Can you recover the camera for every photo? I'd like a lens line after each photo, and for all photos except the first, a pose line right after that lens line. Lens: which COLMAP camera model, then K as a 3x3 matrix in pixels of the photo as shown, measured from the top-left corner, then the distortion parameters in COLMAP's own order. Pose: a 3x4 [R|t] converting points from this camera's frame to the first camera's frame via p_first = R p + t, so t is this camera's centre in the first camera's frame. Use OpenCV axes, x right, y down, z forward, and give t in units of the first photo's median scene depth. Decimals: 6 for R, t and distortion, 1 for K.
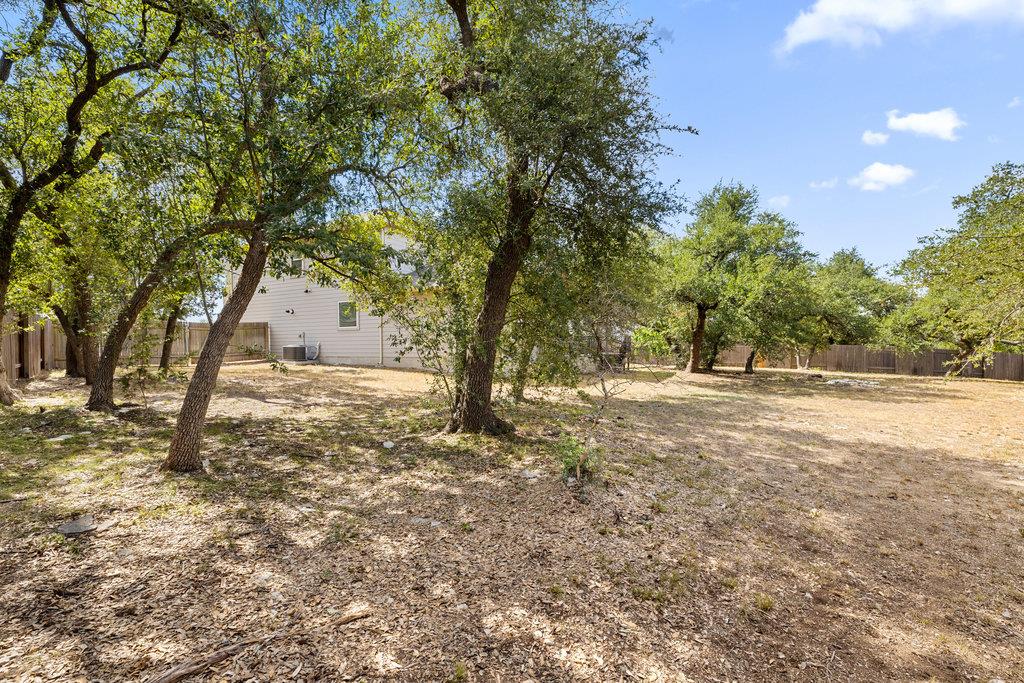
lens RADIAL K [[438.5, 0, 511.3], [0, 438.5, 344.4], [0, 0, 1]] dist [-0.000122, -0.000189]
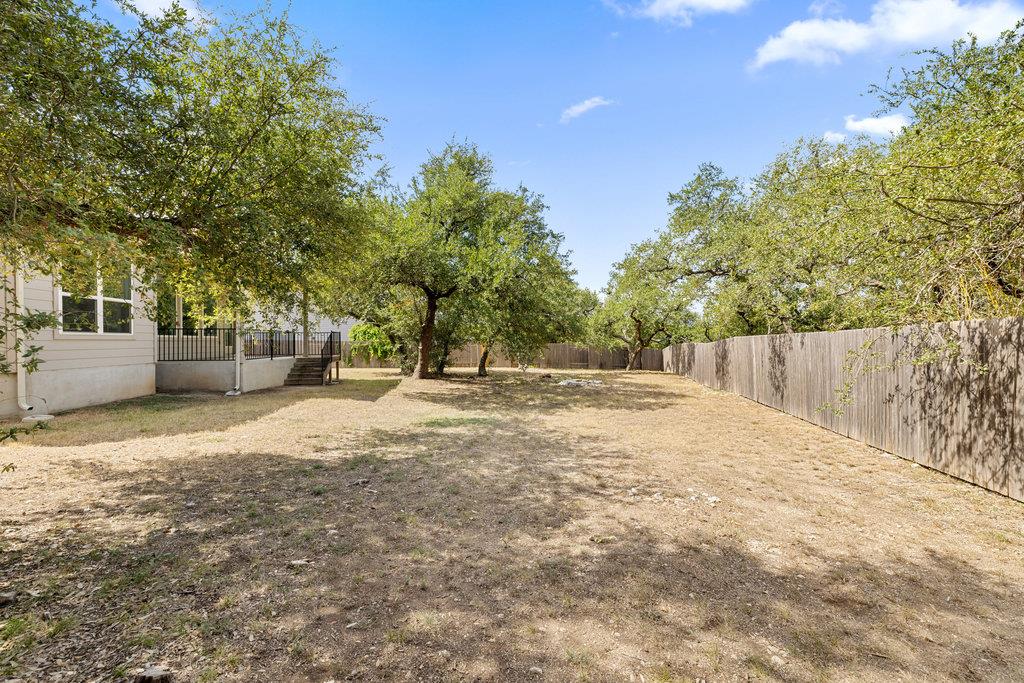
lens RADIAL K [[438.5, 0, 511.3], [0, 438.5, 344.4], [0, 0, 1]] dist [-0.000122, -0.000189]
pose [[0.821334, -0.006924, 0.570406, 0.099309], [0.006045, 0.999976, 0.003434, 0.001371], [-0.570416, 0.000628, 0.821356, 0.266226]]
